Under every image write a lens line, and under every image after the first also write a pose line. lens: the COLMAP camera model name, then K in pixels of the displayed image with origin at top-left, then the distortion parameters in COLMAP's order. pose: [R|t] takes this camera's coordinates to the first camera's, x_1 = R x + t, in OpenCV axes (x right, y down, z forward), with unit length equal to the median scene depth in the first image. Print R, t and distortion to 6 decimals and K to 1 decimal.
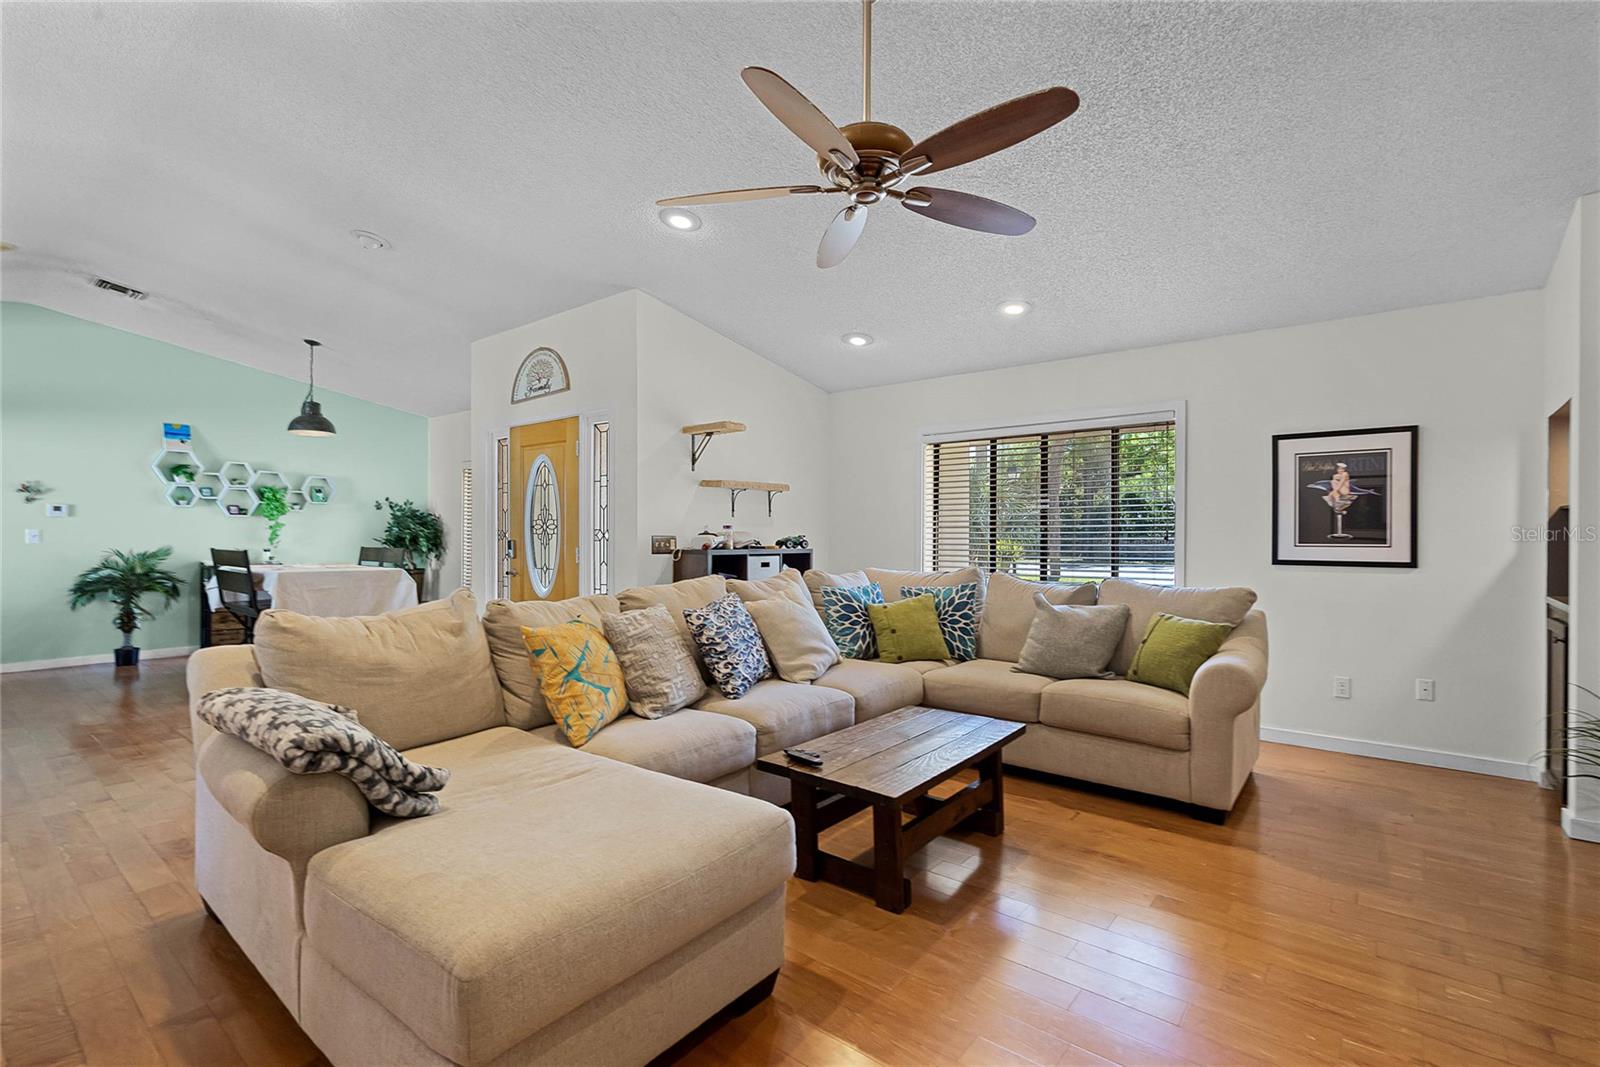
lens RADIAL K [[715.1, 0, 800.0], [0, 715.1, 533.5], [0, 0, 1]] dist [-0.002962, -0.000361]
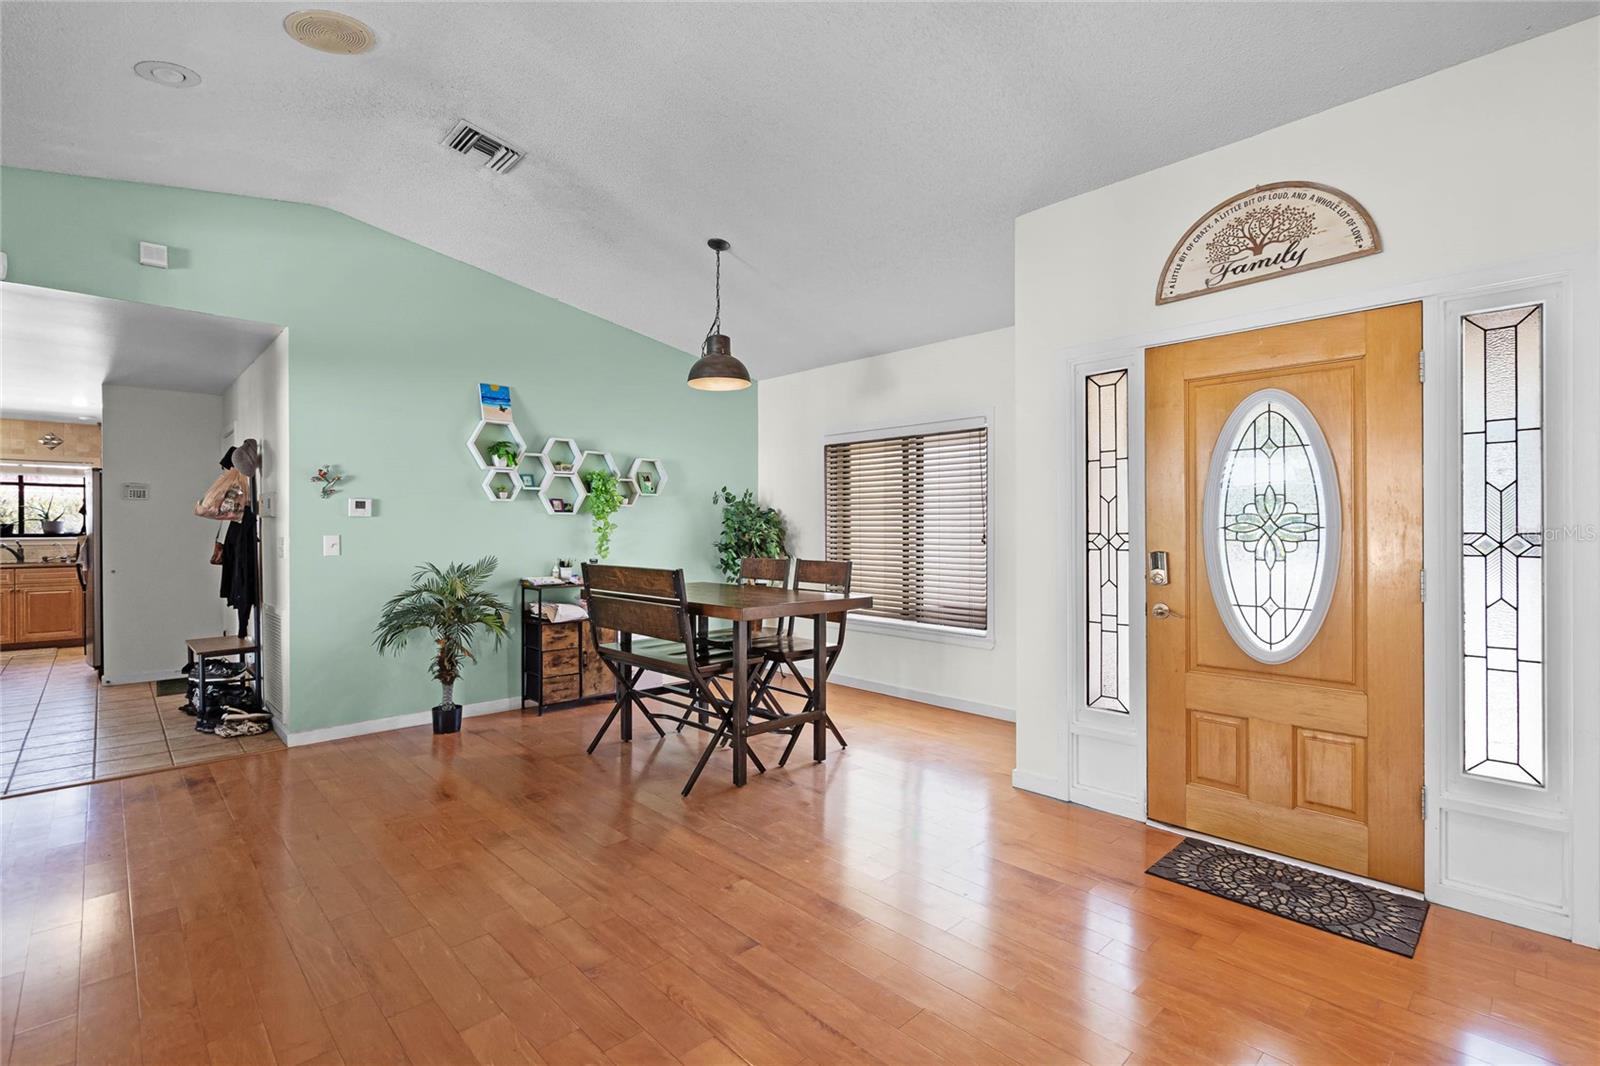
lens RADIAL K [[737.5, 0, 805.2], [0, 737.5, 528.2], [0, 0, 1]] dist [-0.000541, 0.000337]
pose [[0.990937, -0.005987, -0.134197, -0.516906], [0.005703, 0.999981, -0.002498, -0.008046], [0.134209, 0.001710, 0.990952, 0.347836]]
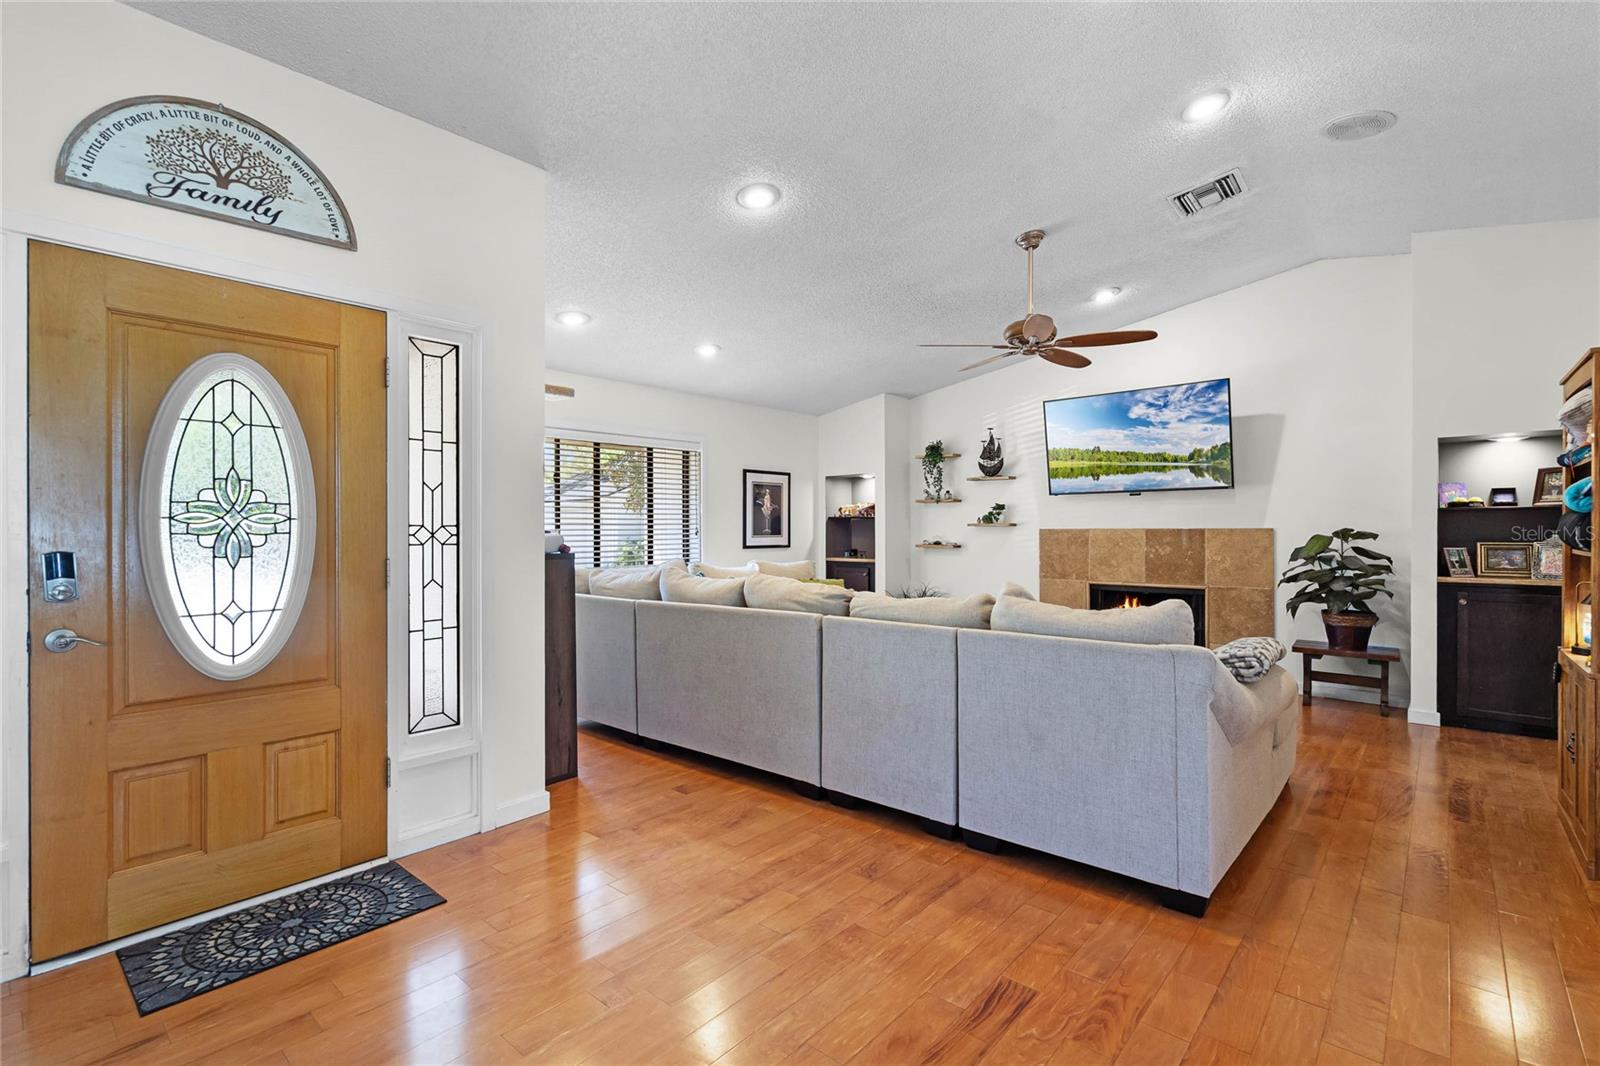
lens RADIAL K [[735.1, 0, 801.9], [0, 735.1, 529.4], [0, 0, 1]] dist [-0.002168, -0.000102]
pose [[0.049673, -0.001907, 0.998764, -0.658245], [0.003972, 0.999991, 0.001712, -0.001673], [-0.998758, 0.003882, 0.049680, 0.520535]]
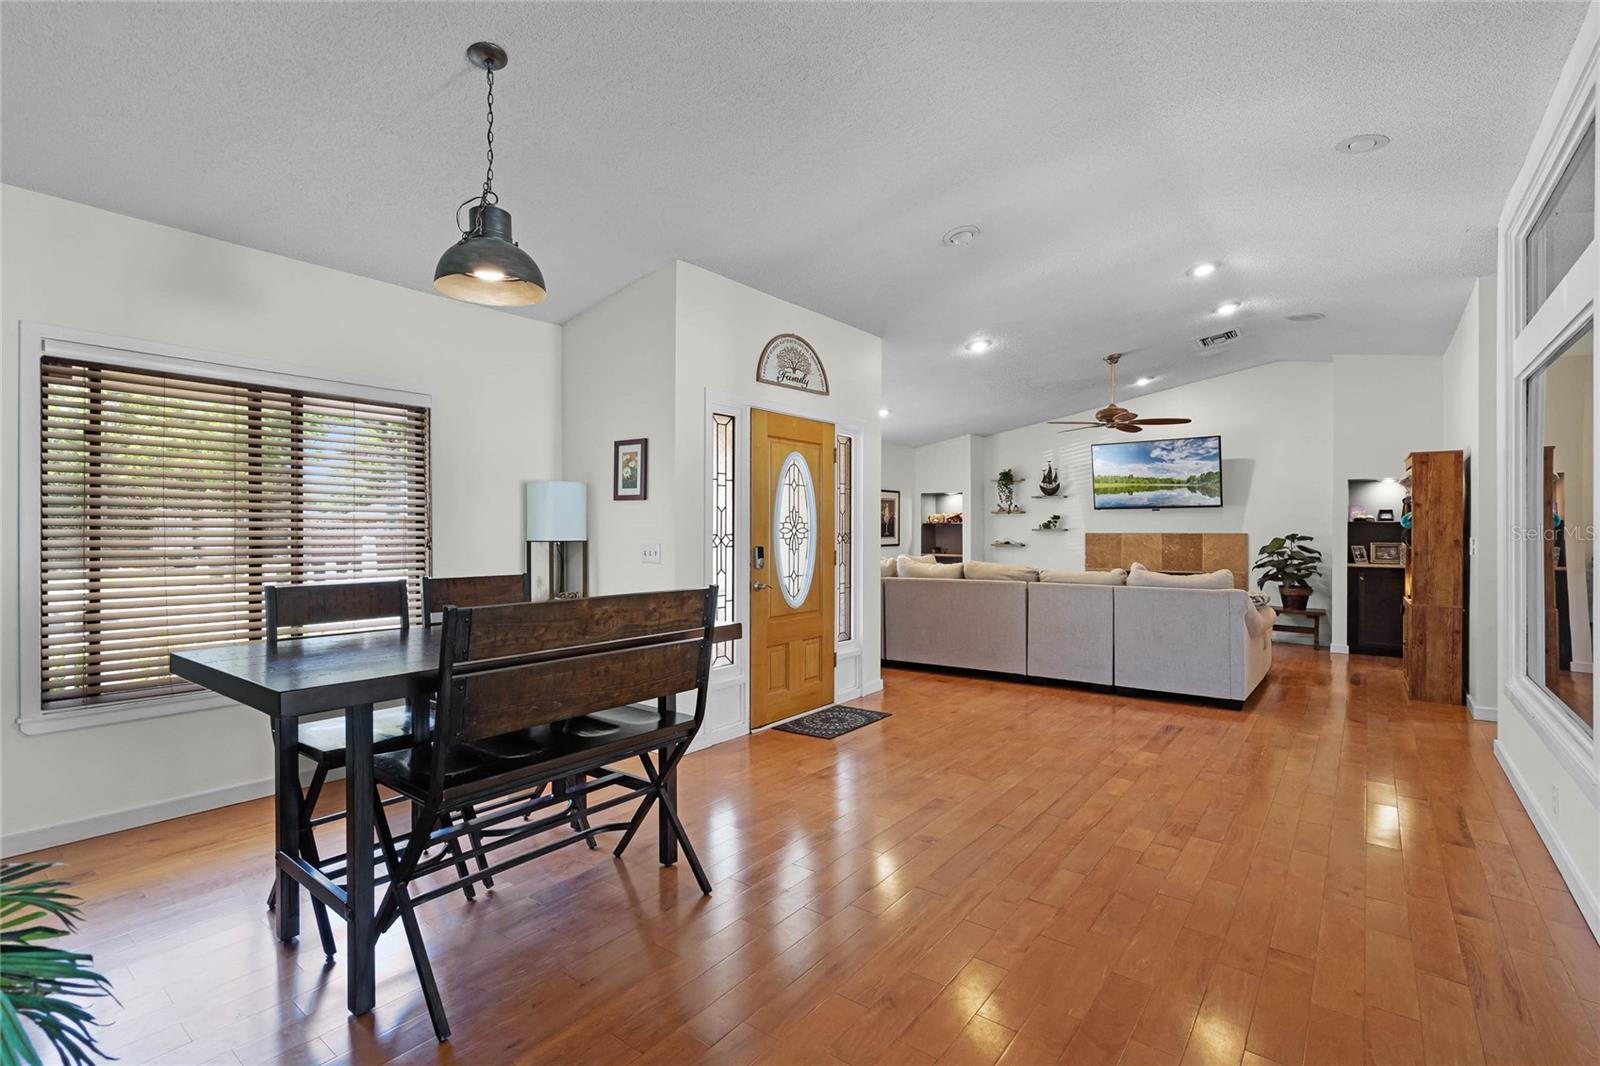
lens RADIAL K [[737.5, 0, 805.2], [0, 737.5, 528.2], [0, 0, 1]] dist [-0.000541, 0.000337]
pose [[-0.019044, -0.000680, 0.999818, -1.084862], [0.001596, 0.999998, 0.000711, -0.010983], [-0.999817, 0.001609, -0.019043, 0.833860]]
